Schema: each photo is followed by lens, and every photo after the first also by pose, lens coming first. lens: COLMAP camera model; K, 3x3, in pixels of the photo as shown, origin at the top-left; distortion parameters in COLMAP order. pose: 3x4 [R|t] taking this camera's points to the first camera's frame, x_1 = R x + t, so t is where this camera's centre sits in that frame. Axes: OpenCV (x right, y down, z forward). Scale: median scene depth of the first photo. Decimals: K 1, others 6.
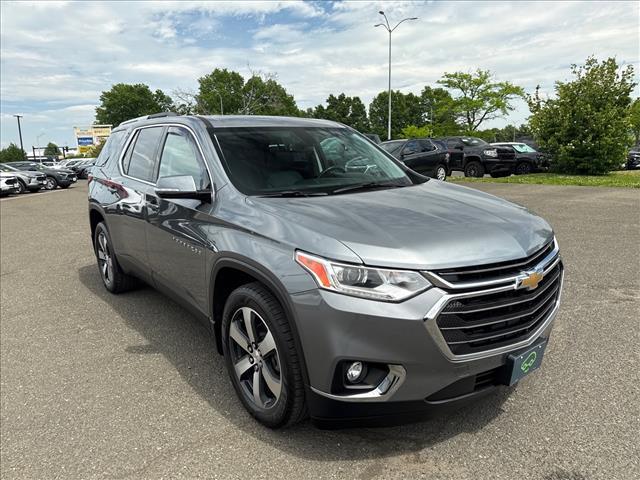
lens RADIAL K [[452.2, 0, 320.0], [0, 452.2, 240.0], [0, 0, 1]] dist [-0.003891, 0.000692]
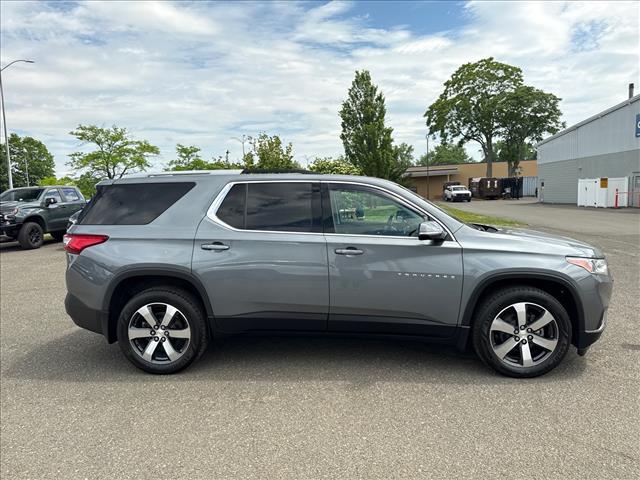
lens RADIAL K [[462.8, 0, 320.0], [0, 462.8, 240.0], [0, 0, 1]] dist [0.000381, 0.000935]
pose [[0.671678, -0.060180, 0.738395, -0.110025], [0.149437, 0.987214, -0.055476, -0.004638], [-0.725615, 0.147605, 0.672083, 0.025114]]
